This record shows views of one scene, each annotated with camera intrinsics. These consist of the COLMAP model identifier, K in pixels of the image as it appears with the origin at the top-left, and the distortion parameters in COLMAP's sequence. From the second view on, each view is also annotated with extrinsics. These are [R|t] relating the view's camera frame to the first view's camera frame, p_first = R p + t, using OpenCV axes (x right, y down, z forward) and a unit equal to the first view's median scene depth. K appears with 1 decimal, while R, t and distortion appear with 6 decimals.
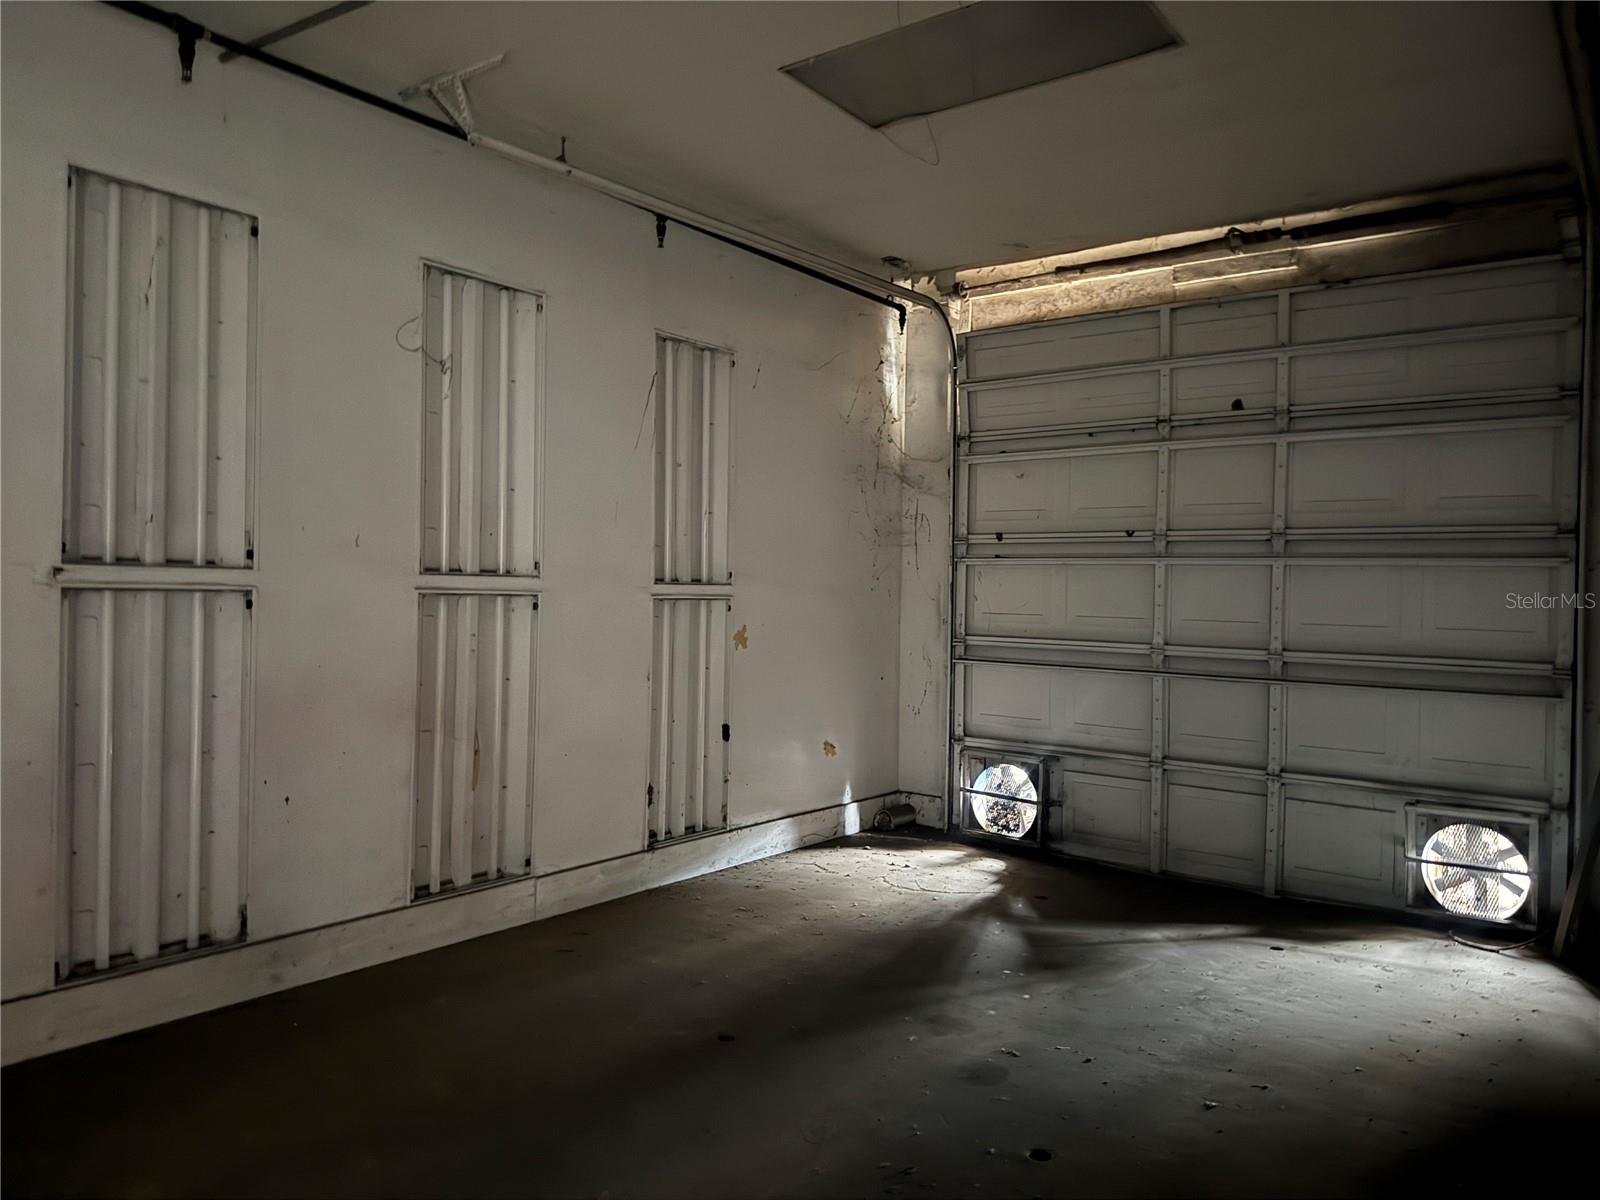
lens RADIAL K [[1131.9, 0, 783.7], [0, 1131.9, 592.1], [0, 0, 1]] dist [0.077729, -0.079641]
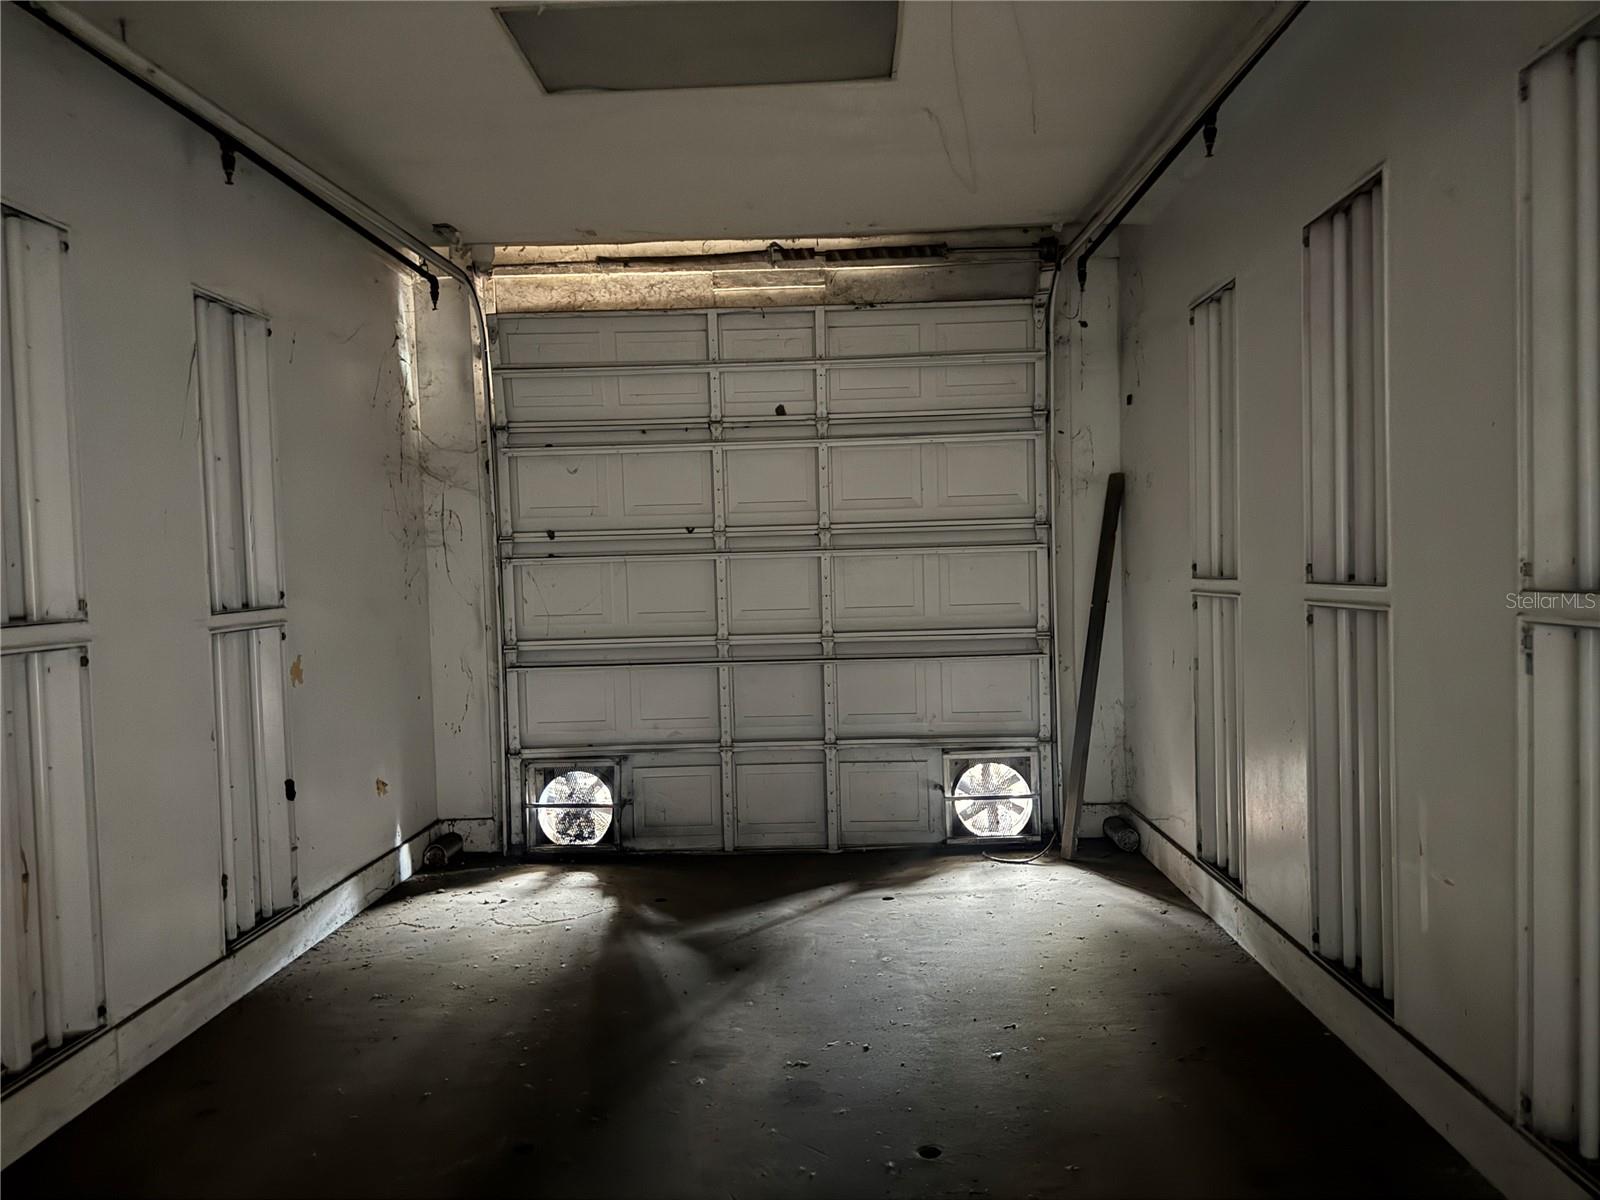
lens RADIAL K [[1131.9, 0, 836.4], [0, 1131.9, 600.5], [0, 0, 1]] dist [0.077729, -0.079641]
pose [[0.808756, -0.063690, 0.584685, -0.207327], [0.047312, 0.997943, 0.043262, -0.028203], [-0.586238, -0.007325, 0.810106, 0.104723]]
